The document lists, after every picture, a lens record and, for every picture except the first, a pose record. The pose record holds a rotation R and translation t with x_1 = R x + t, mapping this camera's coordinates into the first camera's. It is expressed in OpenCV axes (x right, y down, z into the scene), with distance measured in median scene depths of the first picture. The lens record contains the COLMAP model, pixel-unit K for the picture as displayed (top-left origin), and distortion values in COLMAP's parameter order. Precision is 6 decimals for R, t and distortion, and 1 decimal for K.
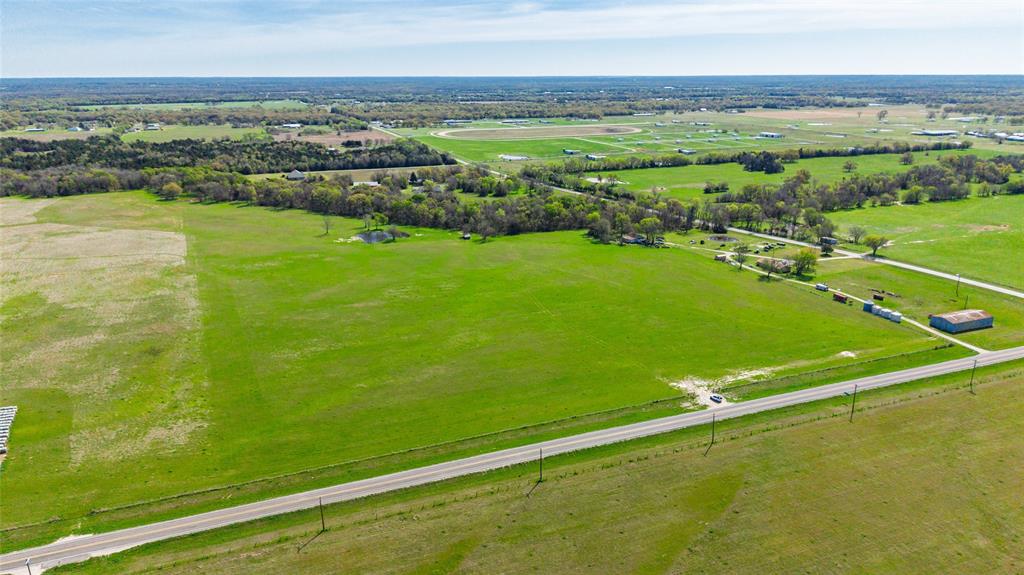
lens RADIAL K [[682.8, 0, 512.0], [0, 682.8, 287.5], [0, 0, 1]] dist [0.044767, -0.057740]
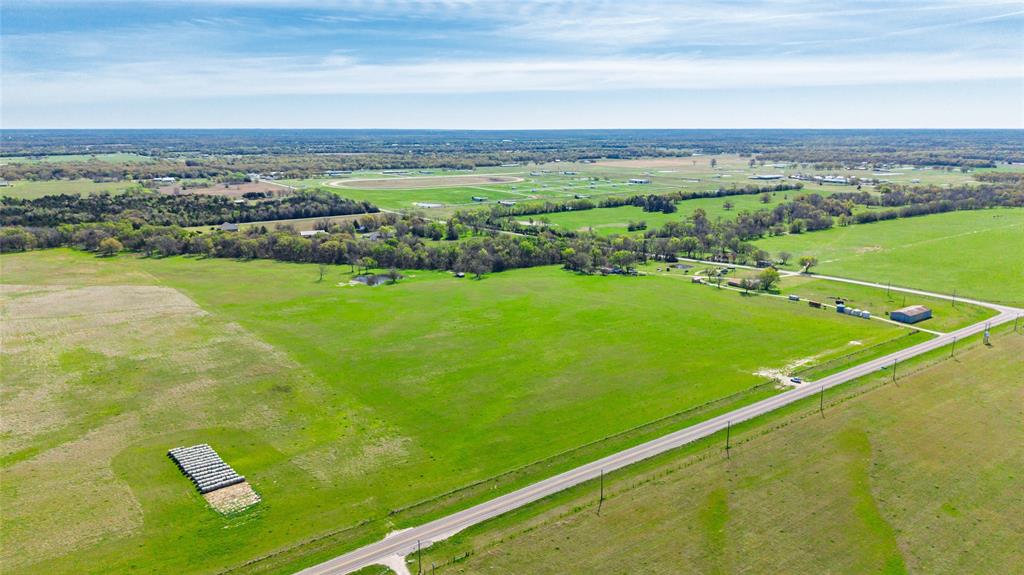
lens RADIAL K [[682.8, 0, 512.0], [0, 682.8, 287.5], [0, 0, 1]] dist [0.044767, -0.057740]
pose [[0.969940, -0.052540, 0.237605, -0.226533], [0.069485, 0.995560, -0.063506, 0.016915], [-0.233213, 0.078107, 0.969284, -0.049134]]
